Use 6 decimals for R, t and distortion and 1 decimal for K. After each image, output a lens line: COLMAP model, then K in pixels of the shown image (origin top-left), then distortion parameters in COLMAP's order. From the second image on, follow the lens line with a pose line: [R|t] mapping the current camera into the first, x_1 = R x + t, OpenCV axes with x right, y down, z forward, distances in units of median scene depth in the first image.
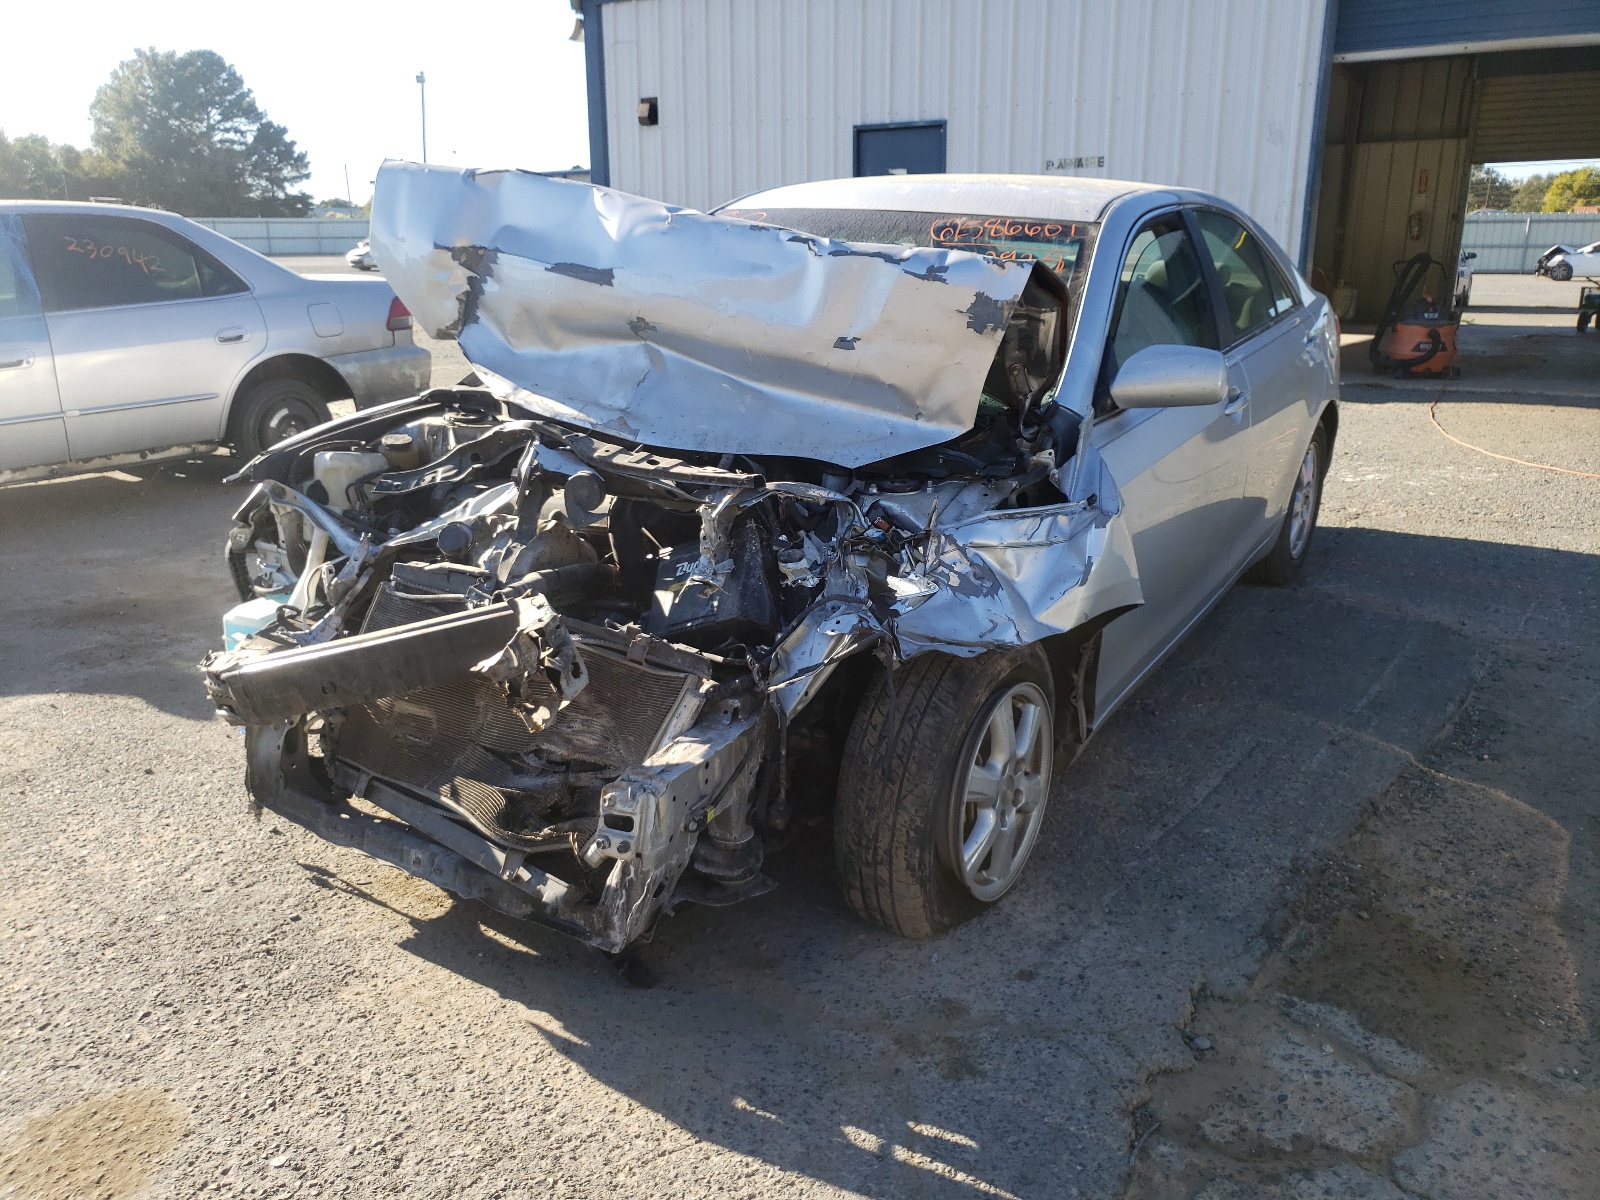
lens RADIAL K [[1364.3, 0, 823.5], [0, 1364.3, 625.8], [0, 0, 1]] dist [0.218677, -0.642719]
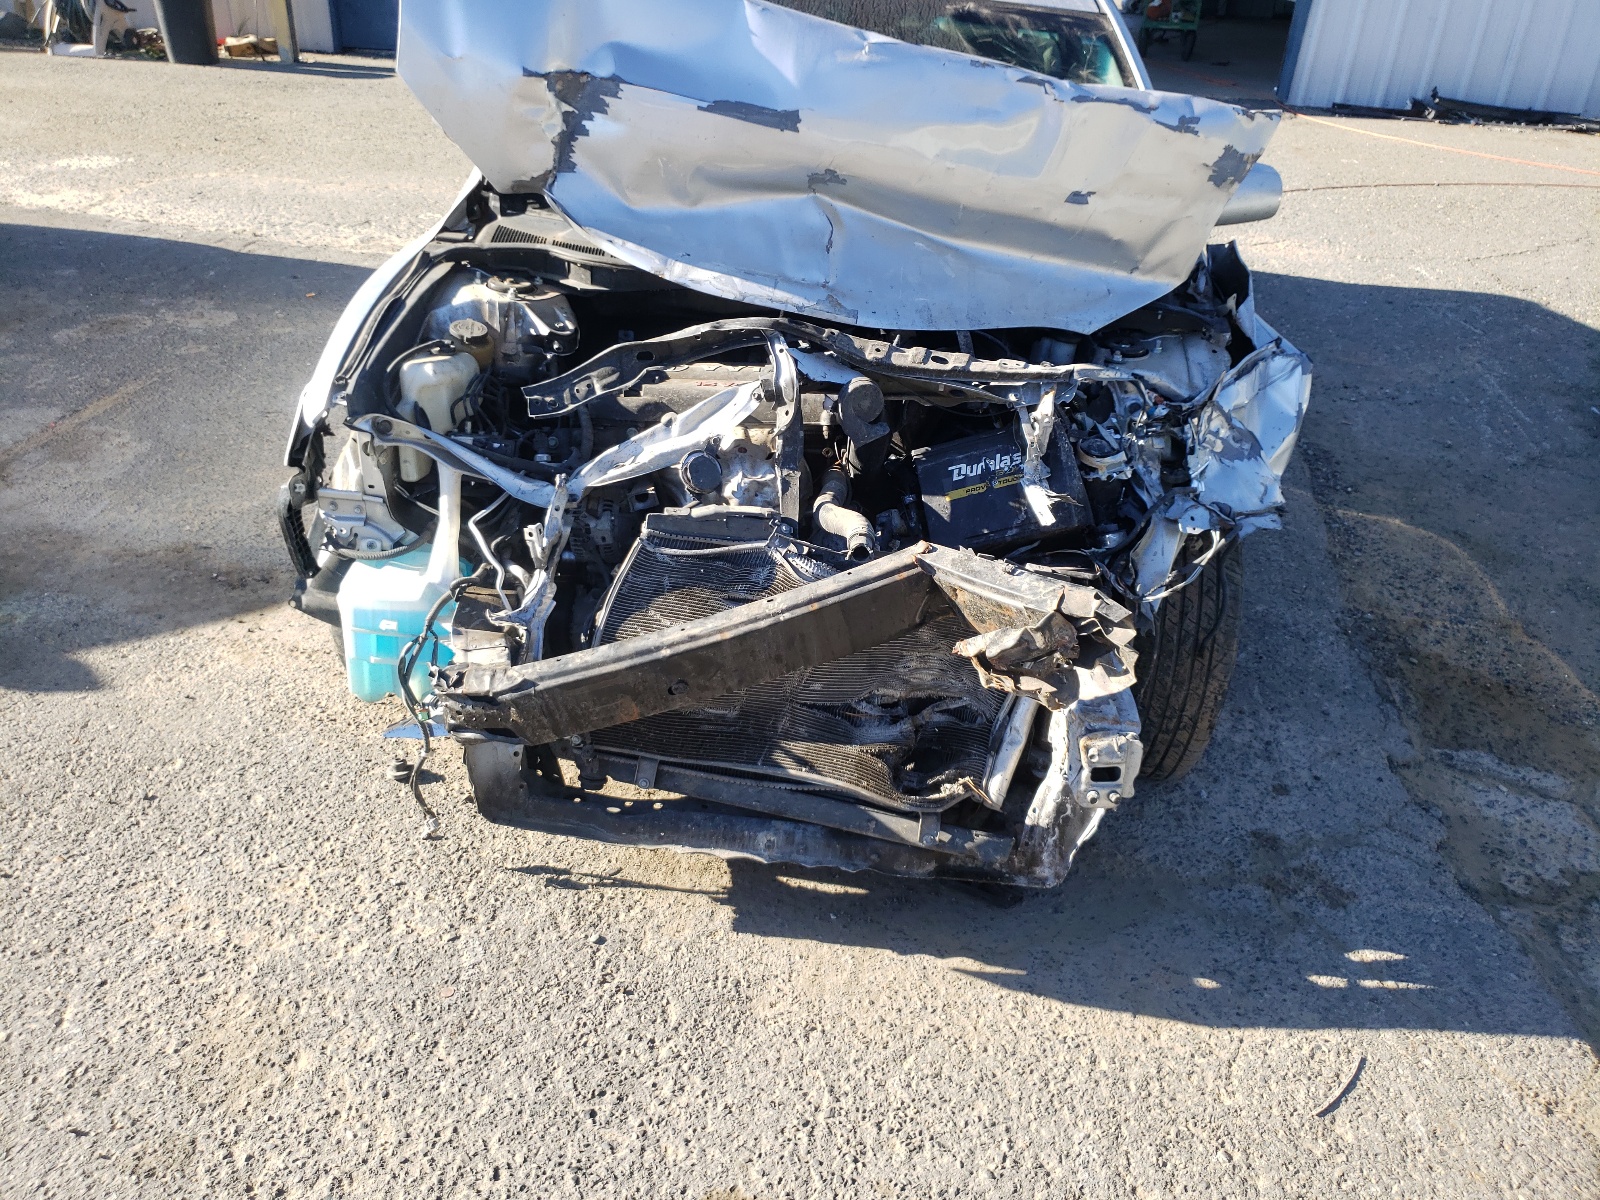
lens RADIAL K [[1364.3, 0, 823.5], [0, 1364.3, 625.8], [0, 0, 1]] dist [0.218677, -0.642719]
pose [[0.860063, -0.208328, 0.465716, -0.618766], [0.083550, 0.958021, 0.274254, -0.198553], [-0.503300, -0.196966, 0.841364, 0.245785]]
